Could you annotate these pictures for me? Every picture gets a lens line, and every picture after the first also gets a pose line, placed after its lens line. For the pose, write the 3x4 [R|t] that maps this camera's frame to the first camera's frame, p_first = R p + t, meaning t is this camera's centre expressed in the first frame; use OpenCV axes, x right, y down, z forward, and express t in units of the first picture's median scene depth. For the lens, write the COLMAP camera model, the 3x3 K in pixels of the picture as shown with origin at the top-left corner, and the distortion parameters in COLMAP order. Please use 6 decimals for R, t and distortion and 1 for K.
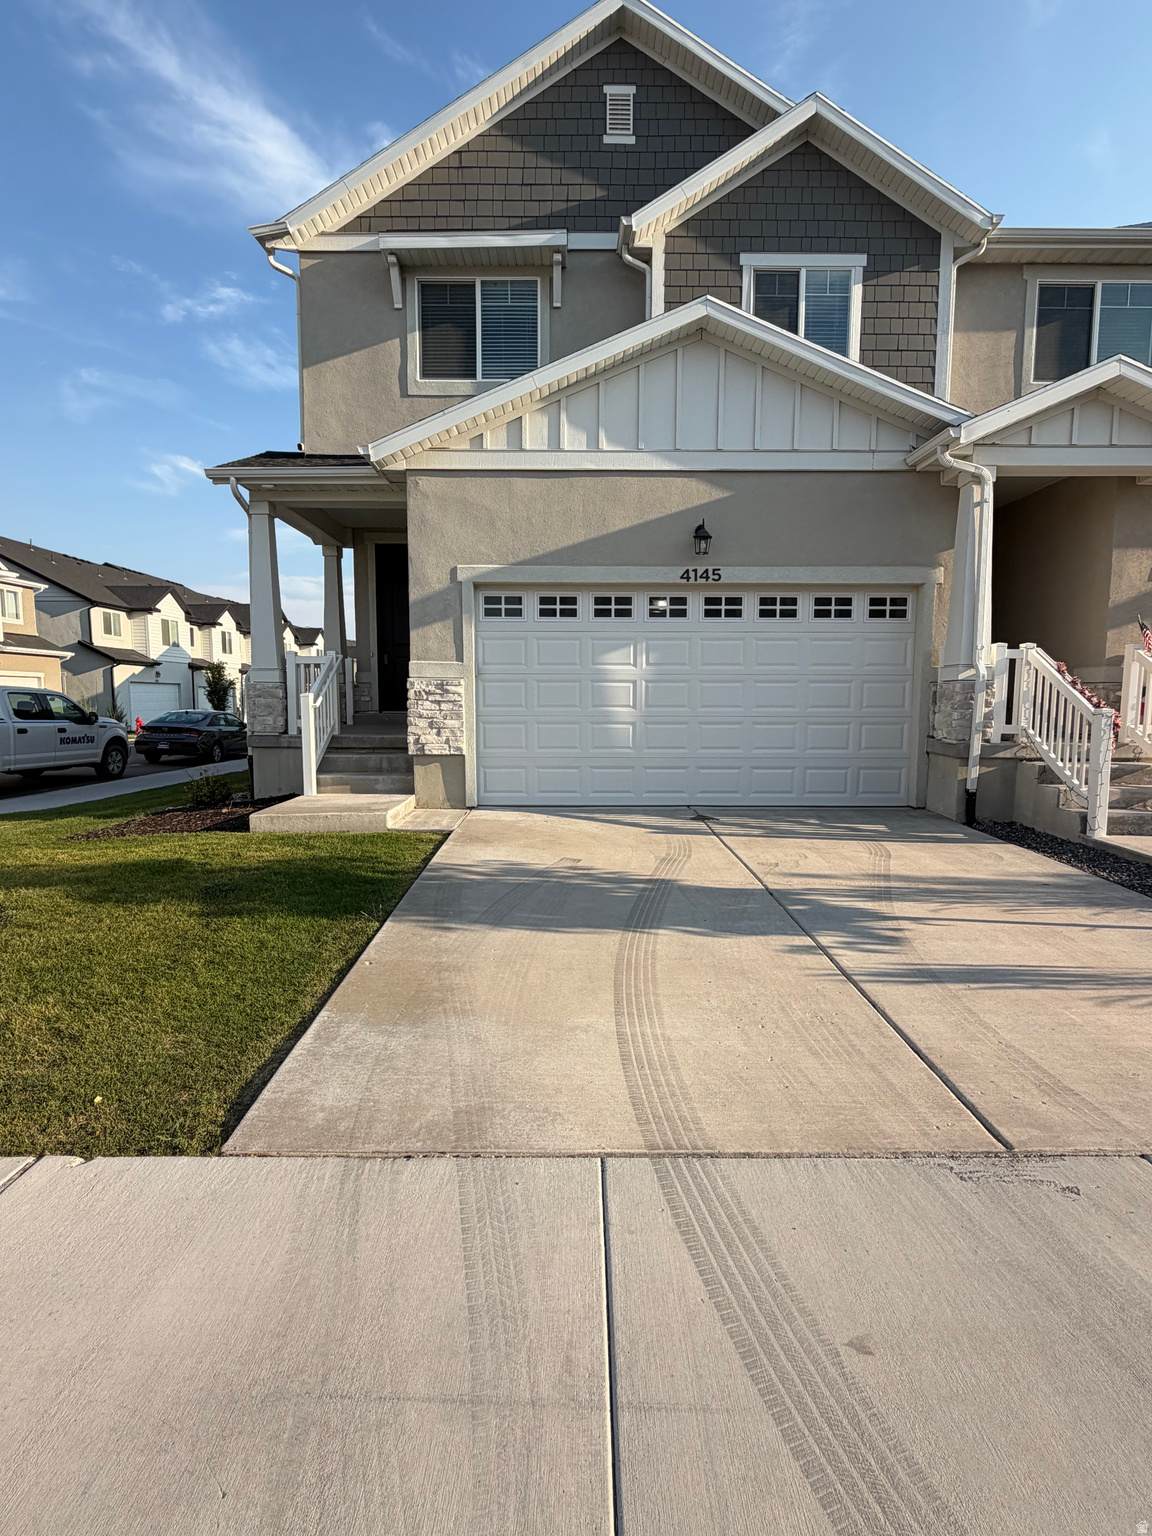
lens RADIAL K [[735.0, 0, 572.7], [0, 735.0, 779.5], [0, 0, 1]] dist [-0.000819, 0.000193]
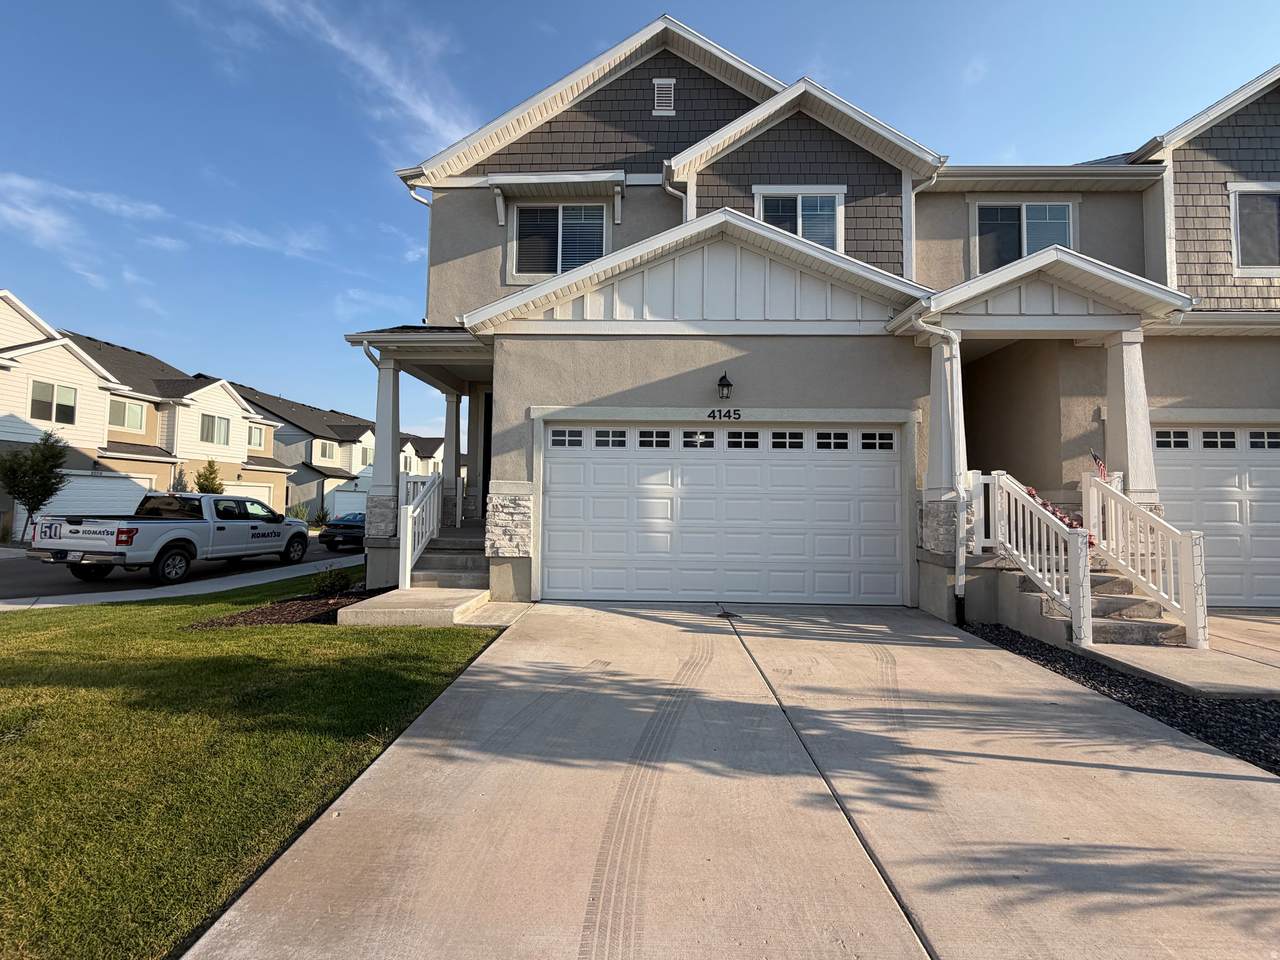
lens RADIAL K [[509.2, 0, 638.1], [0, 509.2, 485.6], [0, 0, 1]] dist [0.000433, -0.000345]
pose [[0.999565, 0.009099, -0.028048, 0.052877], [-0.013047, 0.989499, -0.143948, -0.032485], [0.026444, 0.144251, 0.989188, 0.157248]]
